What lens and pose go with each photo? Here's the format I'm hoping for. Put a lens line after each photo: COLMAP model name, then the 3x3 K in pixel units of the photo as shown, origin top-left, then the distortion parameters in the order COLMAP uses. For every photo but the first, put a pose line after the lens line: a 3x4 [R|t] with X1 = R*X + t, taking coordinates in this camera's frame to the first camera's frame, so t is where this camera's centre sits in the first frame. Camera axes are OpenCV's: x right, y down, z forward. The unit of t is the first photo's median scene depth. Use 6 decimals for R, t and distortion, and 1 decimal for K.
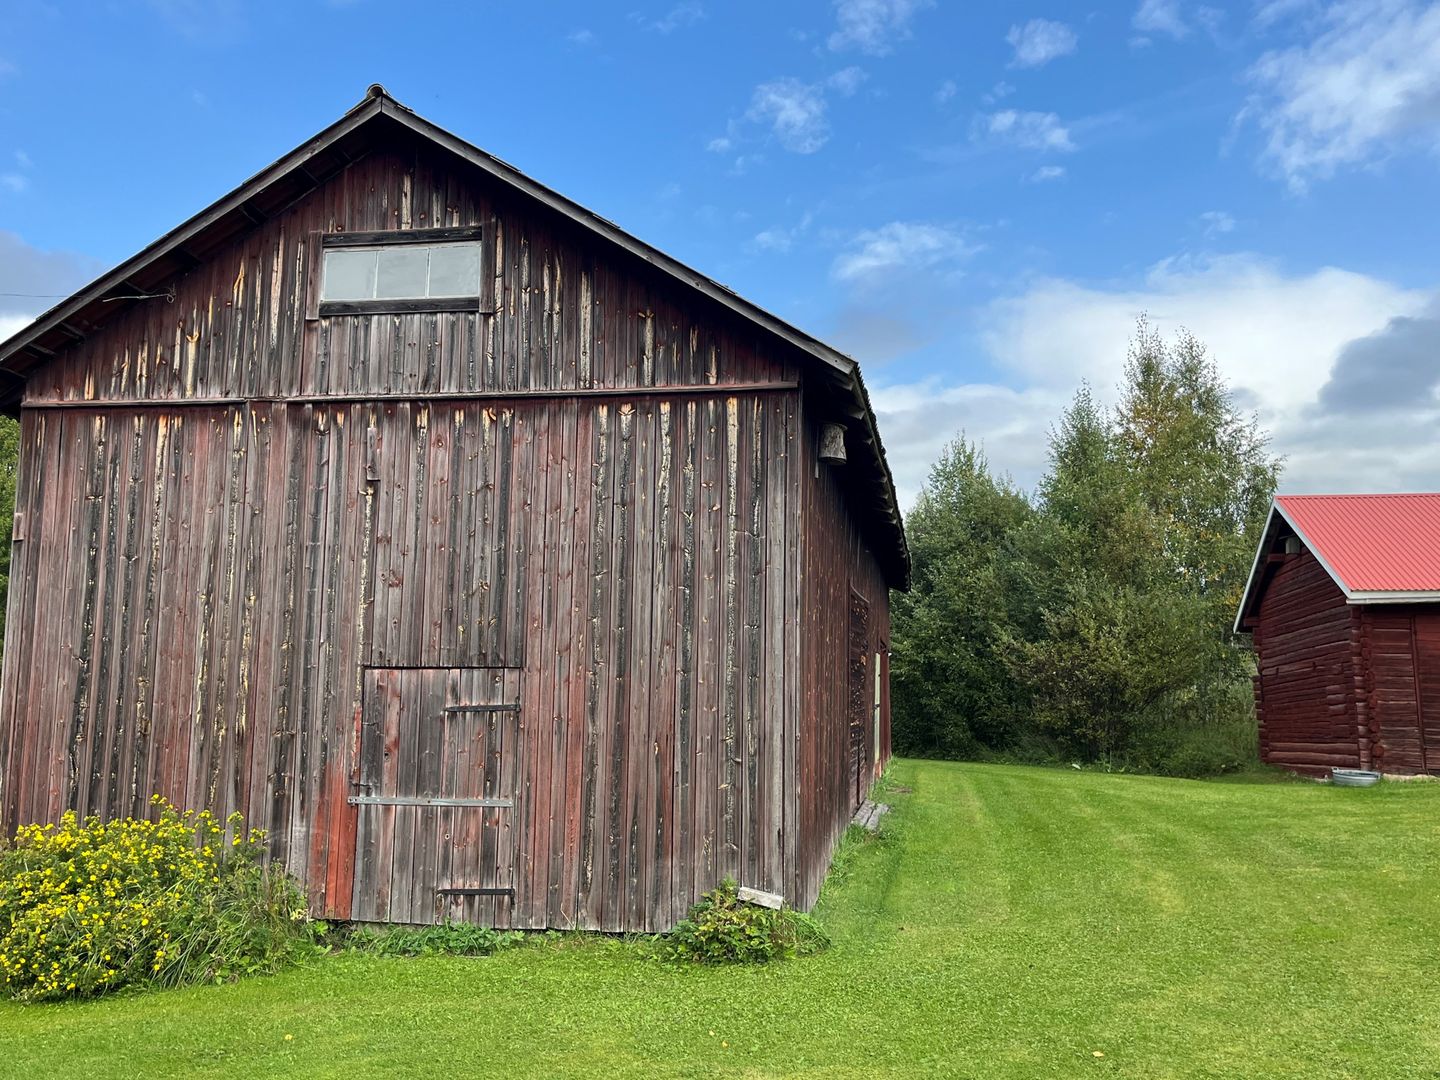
lens RADIAL K [[1274.0, 0, 720.0], [0, 1274.0, 540.0], [0, 0, 1]] dist [0.042290, -0.009404]
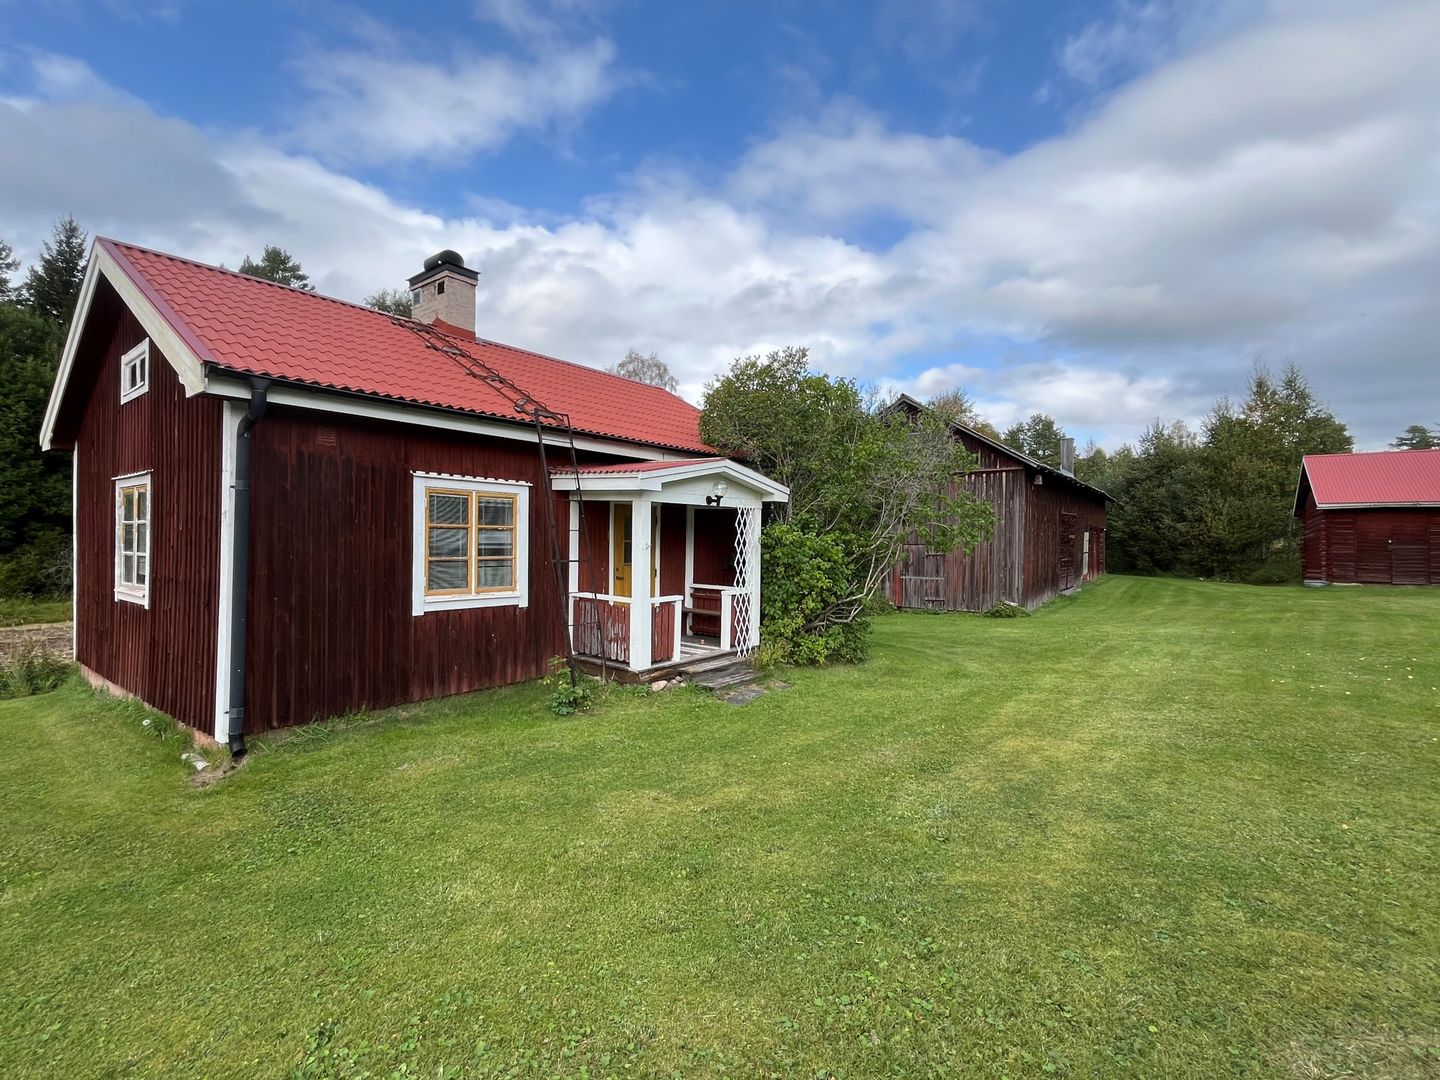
lens RADIAL K [[667.0, 0, 720.0], [0, 667.0, 540.0], [0, 0, 1]] dist [0.000275, -0.000460]
pose [[0.896484, -0.001486, -0.443073, 0.061566], [0.054465, 0.992780, 0.106872, -0.080341], [0.439715, -0.119941, 0.890092, -0.527247]]
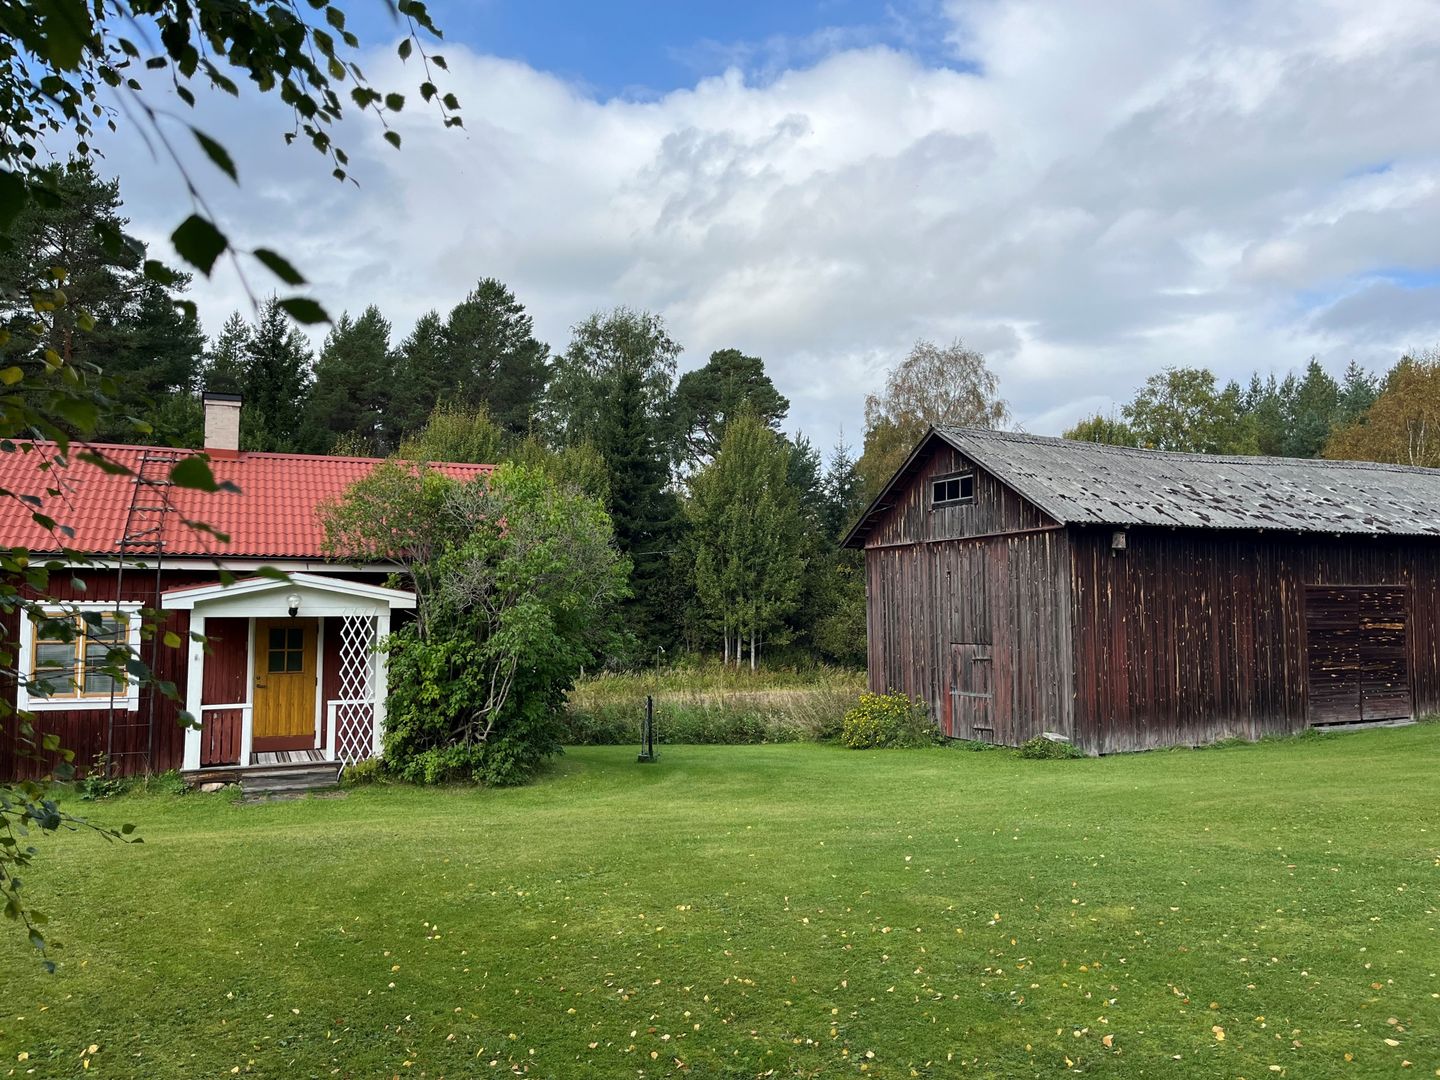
lens RADIAL K [[1087.0, 0, 720.0], [0, 1087.0, 540.0], [0, 0, 1]] dist [0.031542, -0.000814]
pose [[0.577856, -0.073754, -0.812800, 0.631583], [0.109959, 0.993864, -0.012009, -0.067622], [0.808698, -0.082435, 0.582420, -0.332539]]
